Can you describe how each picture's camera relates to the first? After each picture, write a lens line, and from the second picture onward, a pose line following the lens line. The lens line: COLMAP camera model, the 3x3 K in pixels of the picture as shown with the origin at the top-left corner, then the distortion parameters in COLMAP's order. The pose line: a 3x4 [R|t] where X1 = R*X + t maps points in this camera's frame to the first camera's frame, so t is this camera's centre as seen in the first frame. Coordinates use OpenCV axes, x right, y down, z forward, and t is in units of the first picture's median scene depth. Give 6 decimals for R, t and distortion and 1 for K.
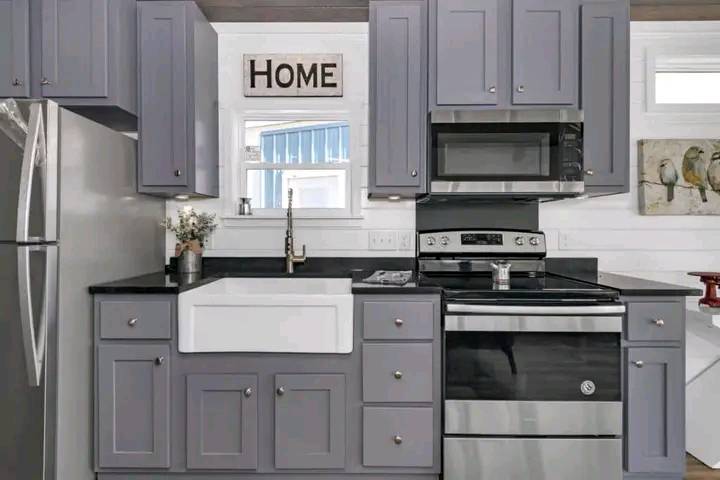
lens RADIAL K [[331.0, 0, 360.6], [0, 331.0, 232.9], [0, 0, 1]] dist [0.003966, -0.000341]
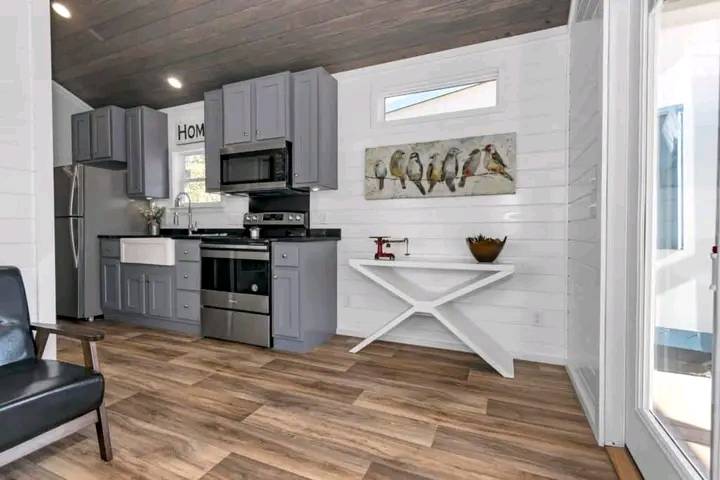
lens RADIAL K [[342.7, 0, 333.4], [0, 342.7, 238.0], [0, 0, 1]] dist [0.003124, 0.000291]
pose [[0.910132, 0.010966, -0.414173, 1.365317], [-0.005111, 0.999871, 0.015243, 0.095781], [0.414286, -0.011756, 0.910071, -0.456751]]
